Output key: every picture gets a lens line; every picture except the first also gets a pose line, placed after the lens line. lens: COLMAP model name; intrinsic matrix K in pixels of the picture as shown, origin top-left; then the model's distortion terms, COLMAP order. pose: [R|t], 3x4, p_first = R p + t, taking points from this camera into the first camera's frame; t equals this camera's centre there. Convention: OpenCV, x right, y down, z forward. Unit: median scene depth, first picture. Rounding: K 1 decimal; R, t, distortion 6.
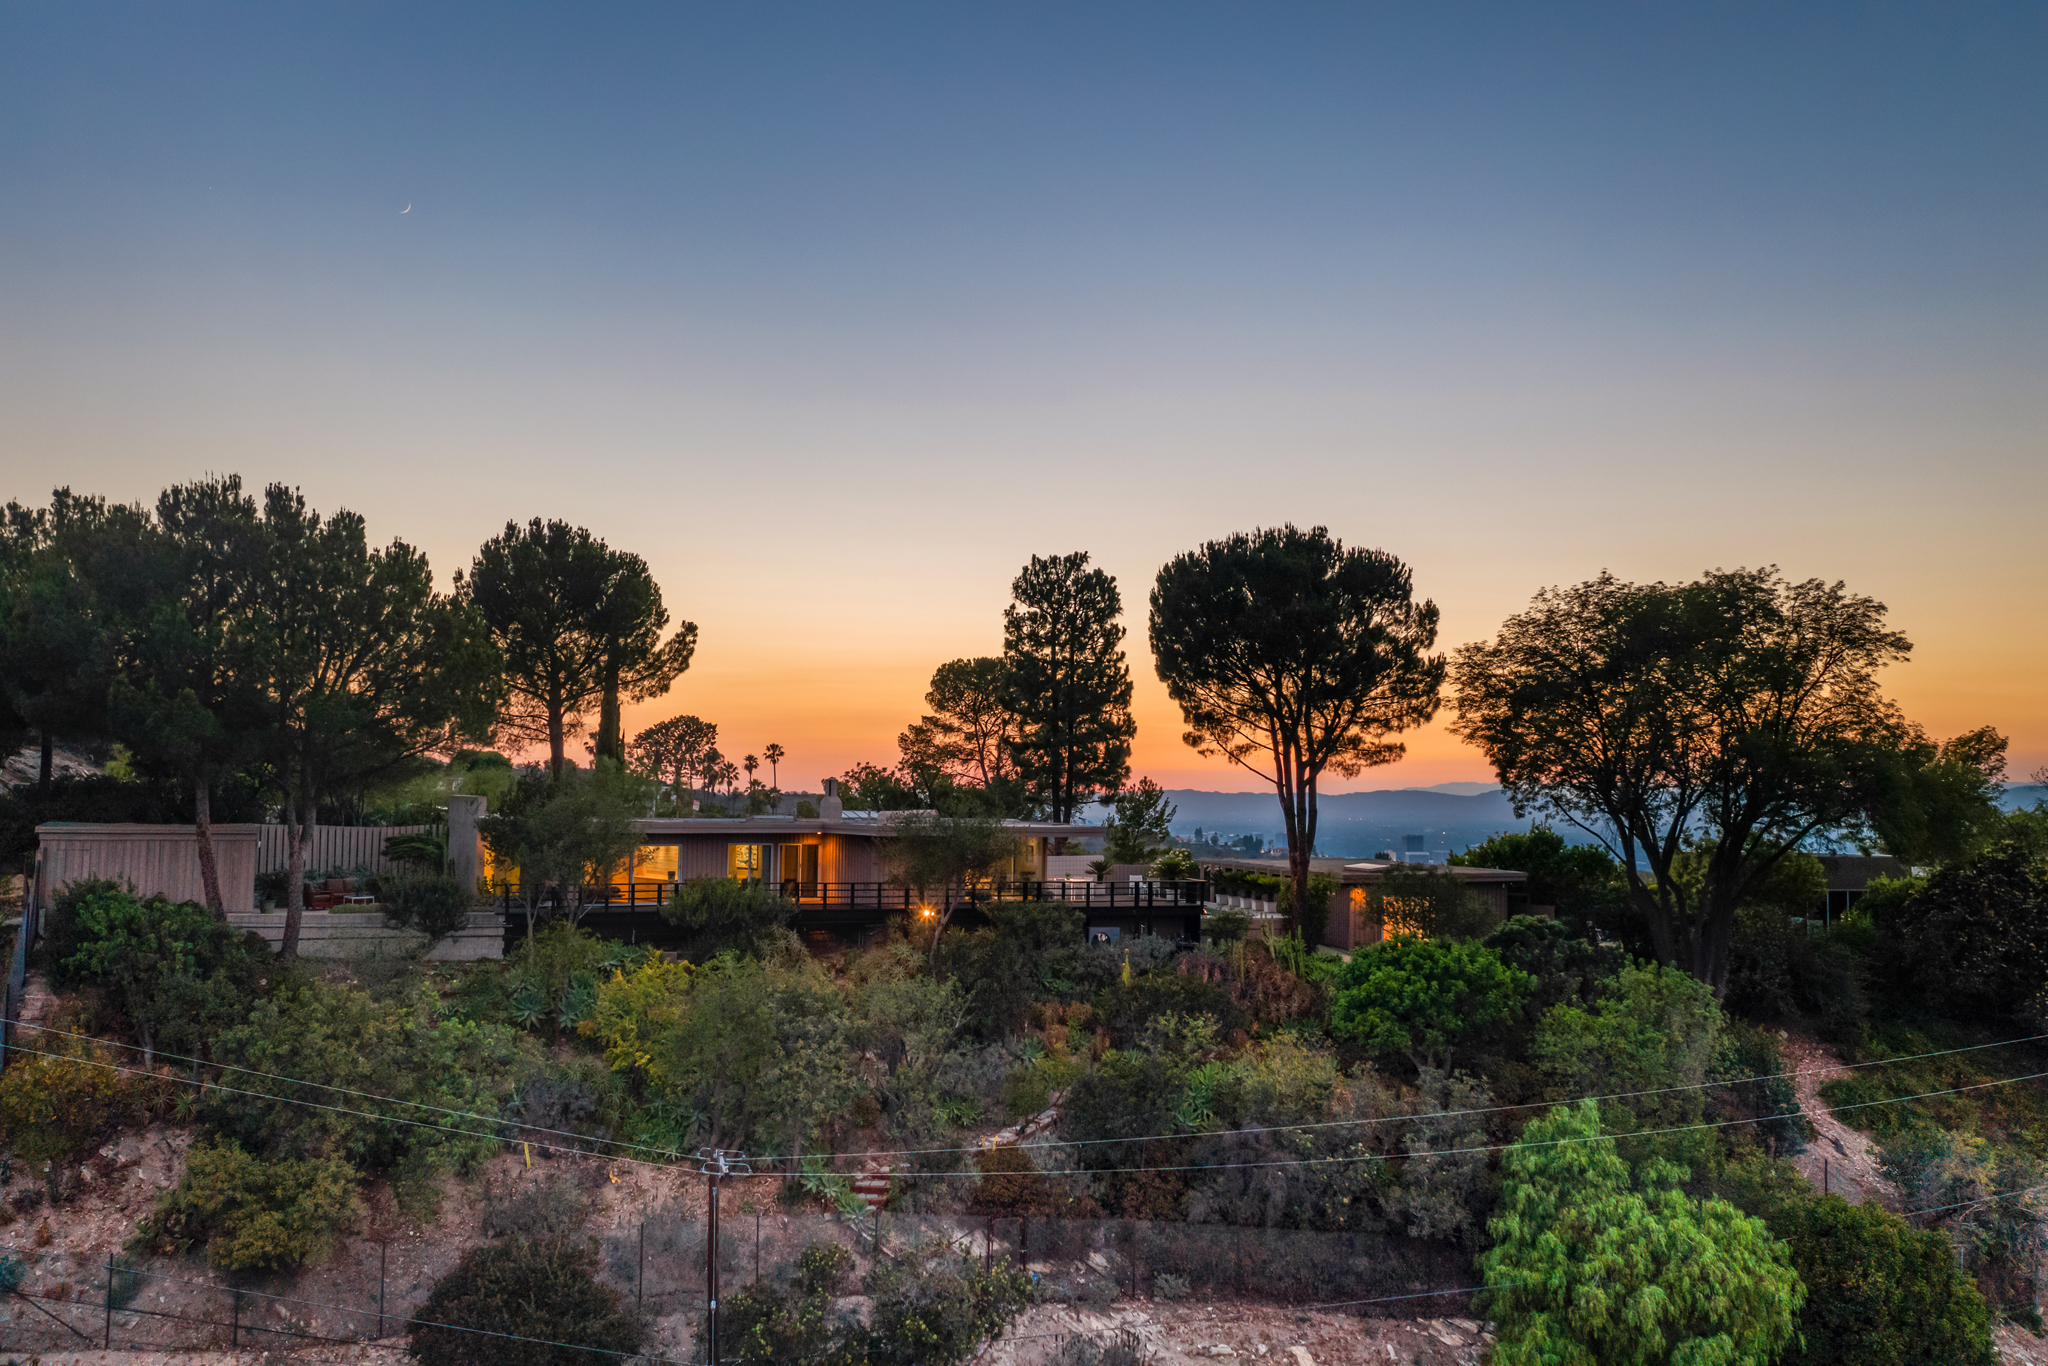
lens RADIAL K [[1677.8, 0, 1024.0], [0, 1677.8, 683.0], [0, 0, 1]] dist [0.002662, 0.002450]
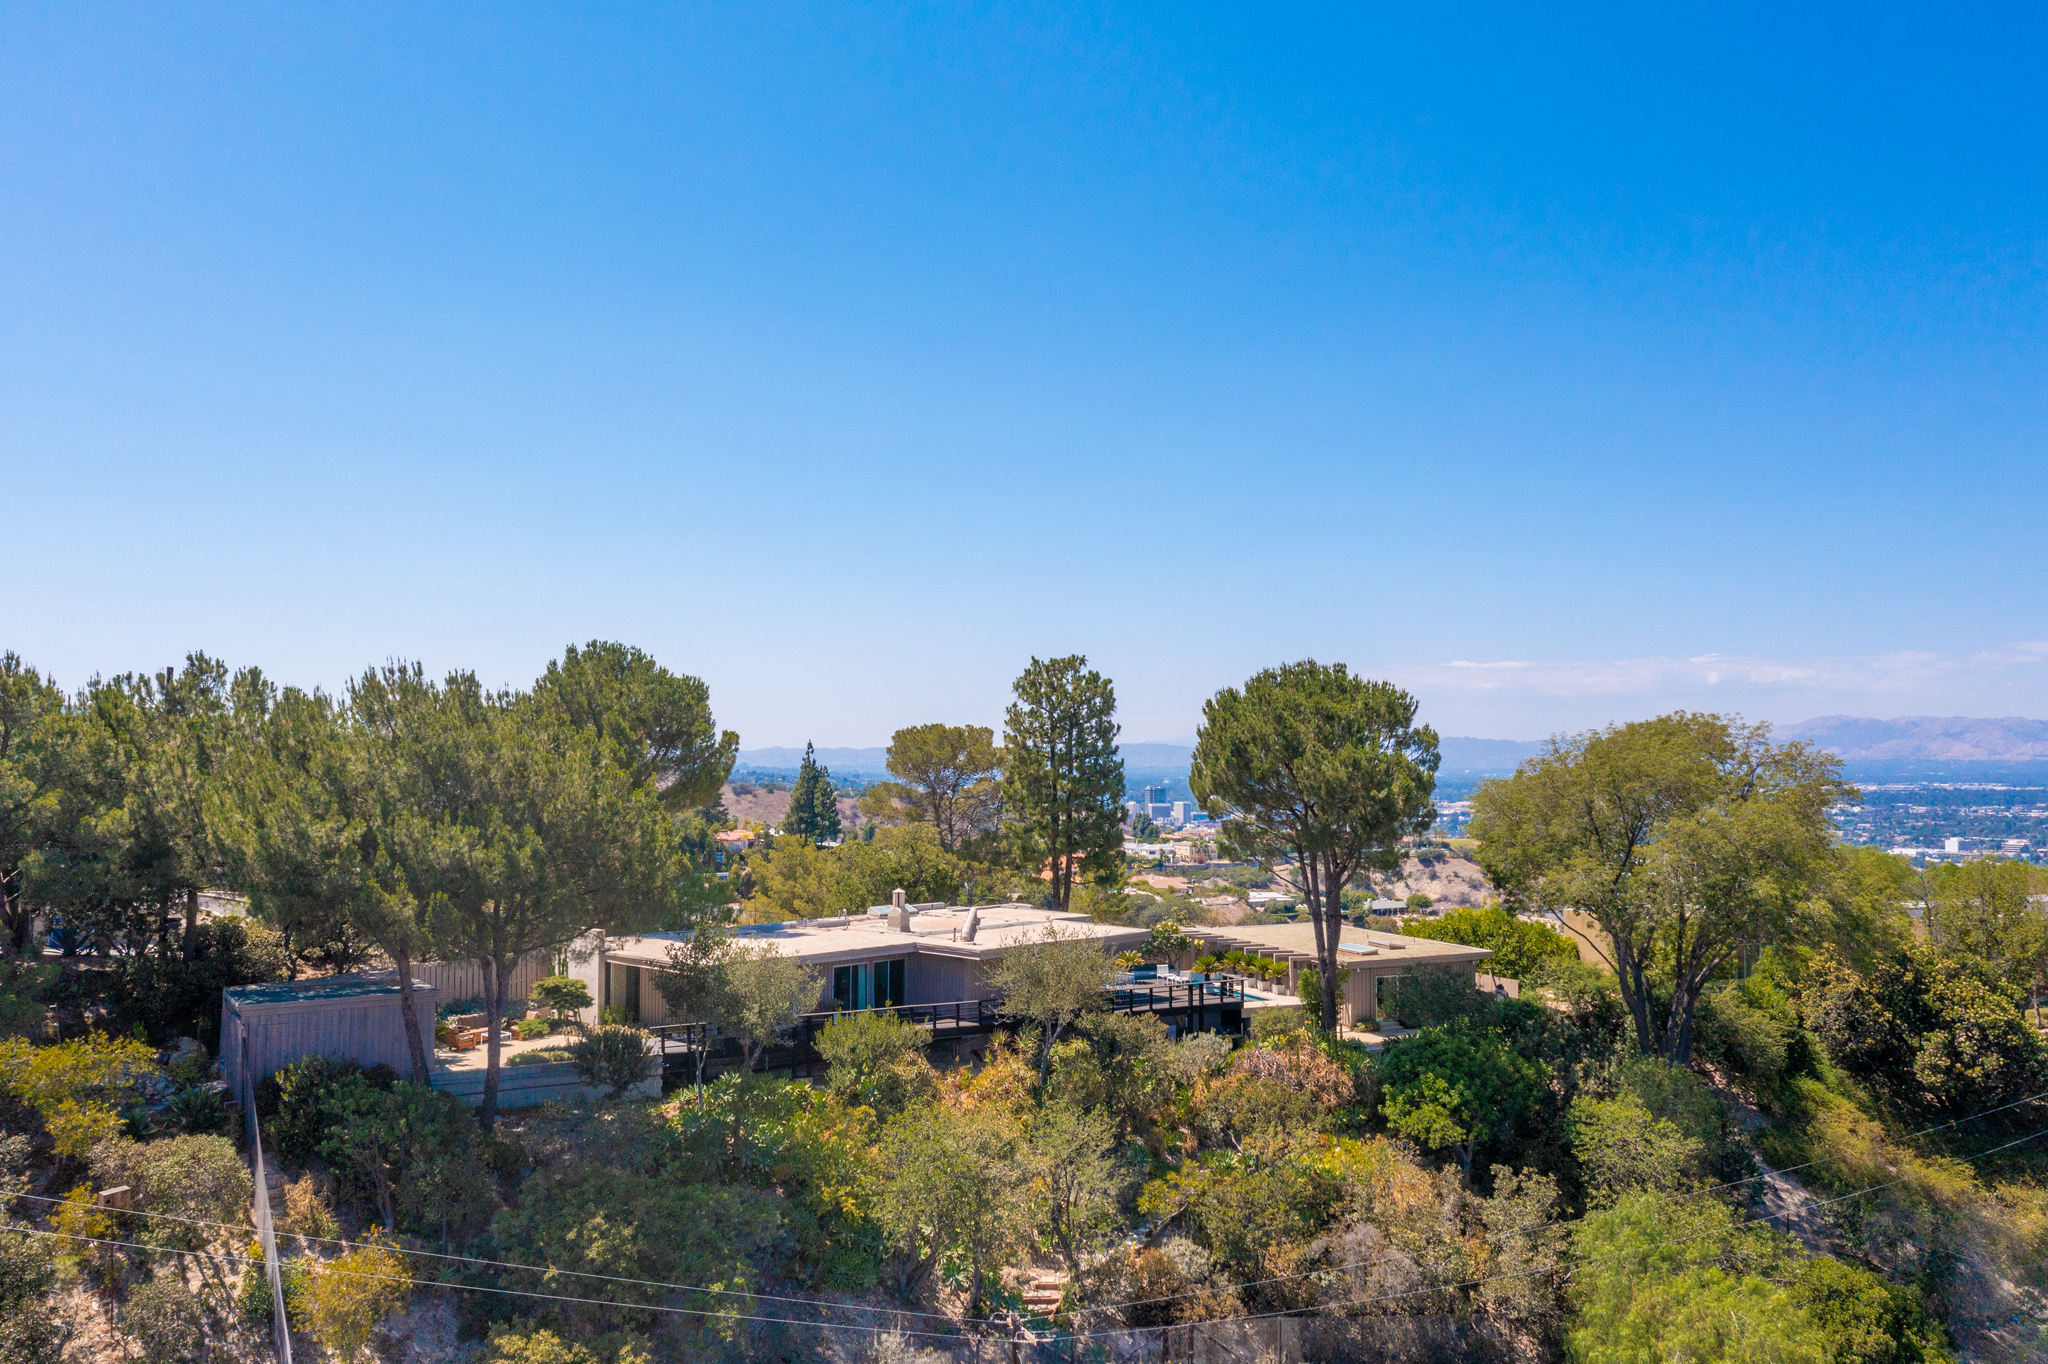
lens RADIAL K [[1623.3, 0, 1016.0], [0, 1623.3, 686.2], [0, 0, 1]] dist [0.002609, 0.001984]
pose [[0.989149, -0.008365, 0.146679, -0.208695], [0.003938, 0.999529, 0.030447, -0.116197], [-0.146865, -0.029539, 0.988715, -0.055436]]
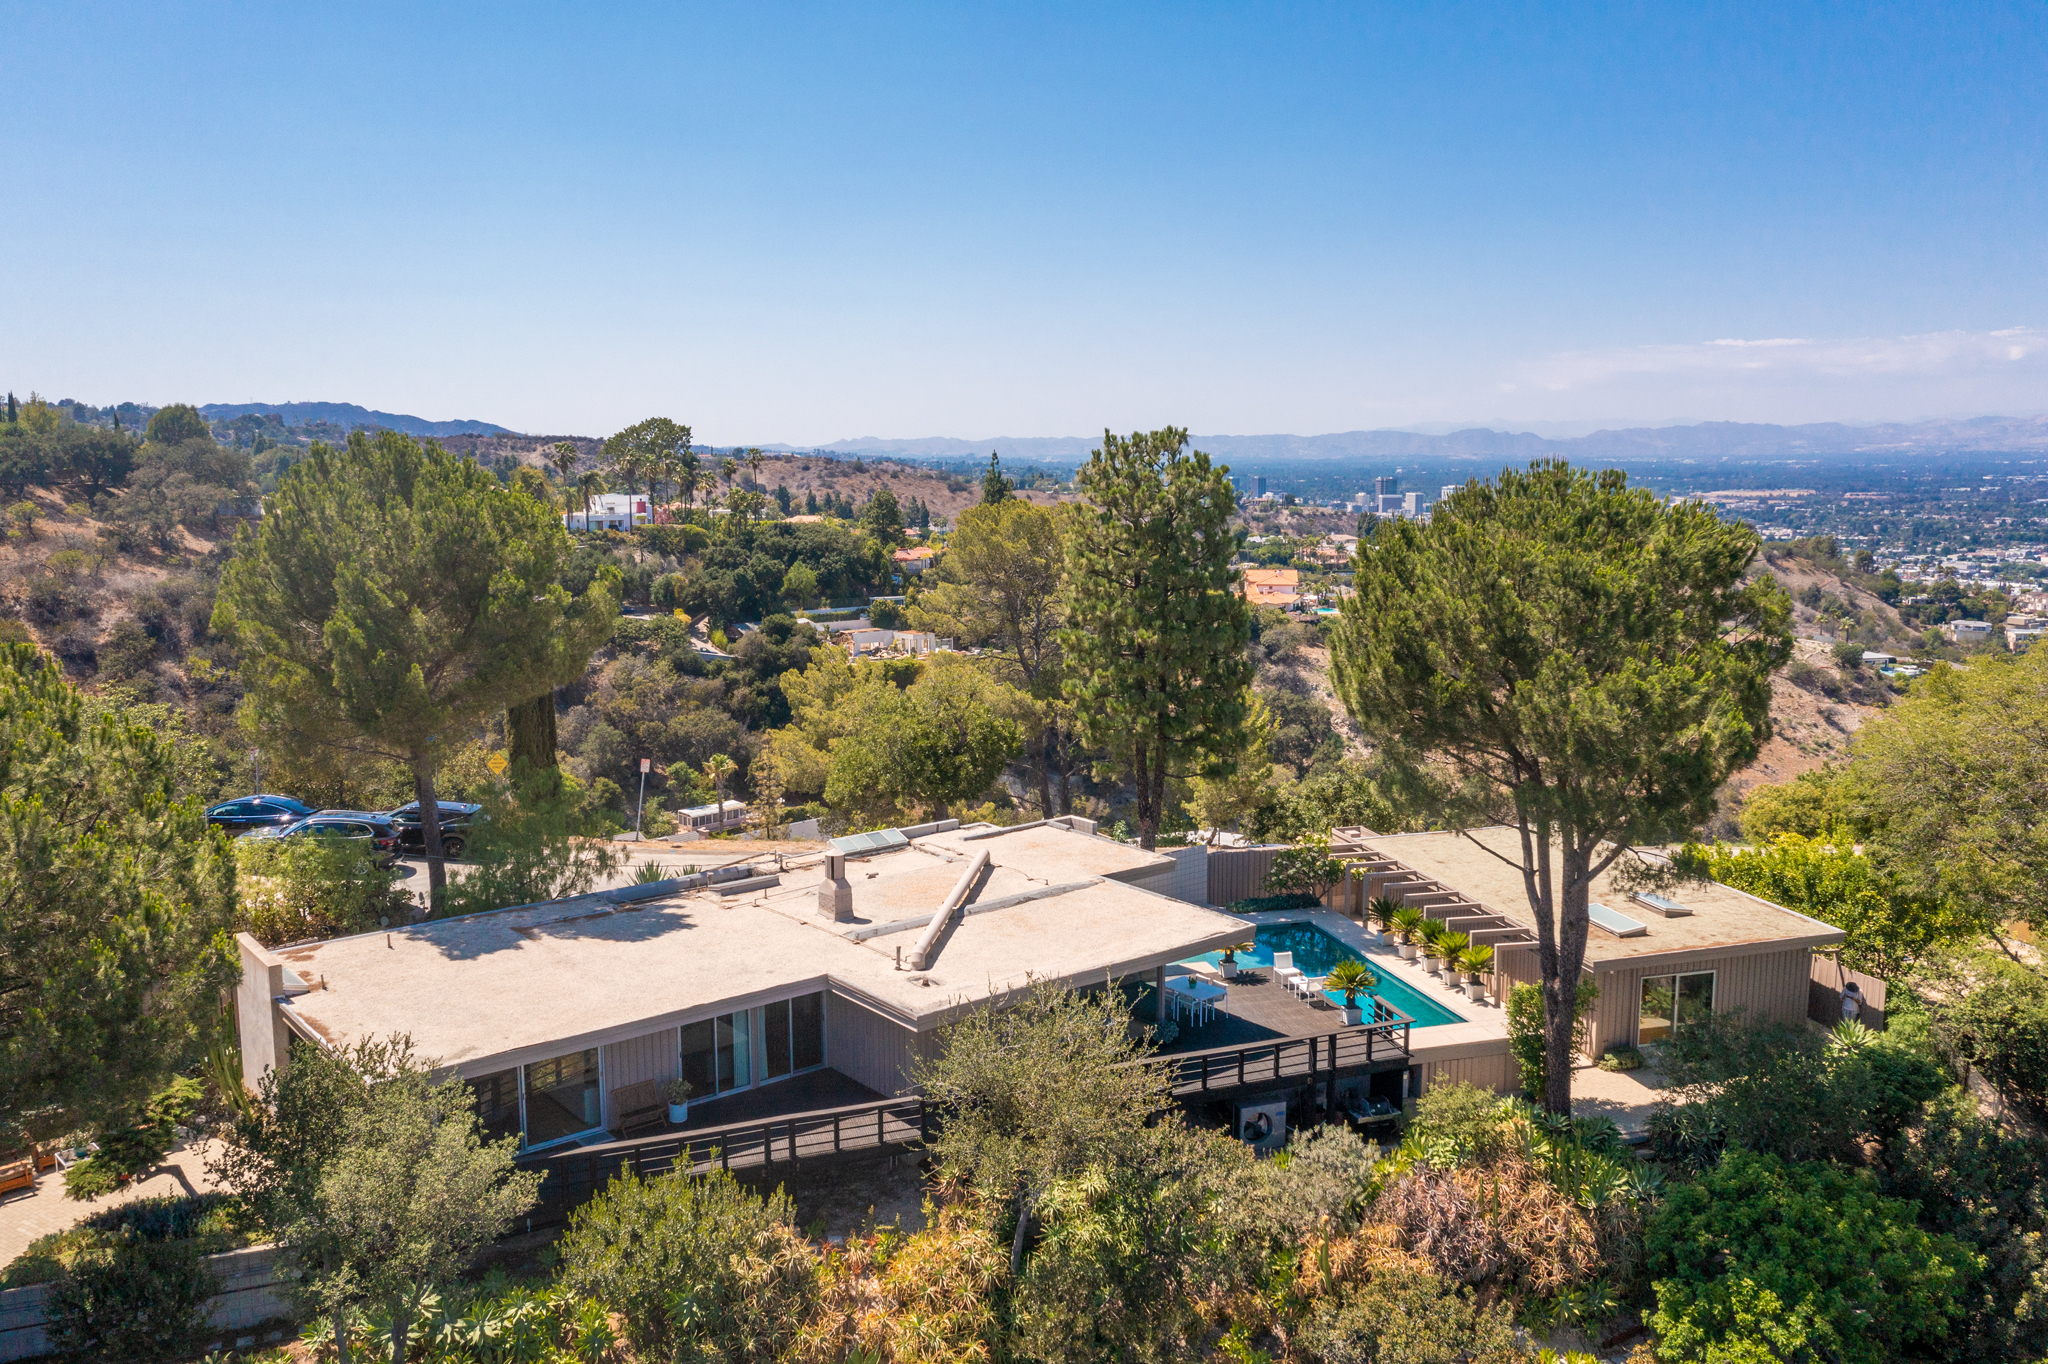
lens RADIAL K [[1623.3, 0, 1016.0], [0, 1623.3, 686.2], [0, 0, 1]] dist [0.002609, 0.001984]
pose [[0.999740, -0.021955, 0.006214, -0.050265], [0.020085, 0.975985, 0.216908, -0.156060], [-0.010827, -0.216727, 0.976172, 0.415071]]
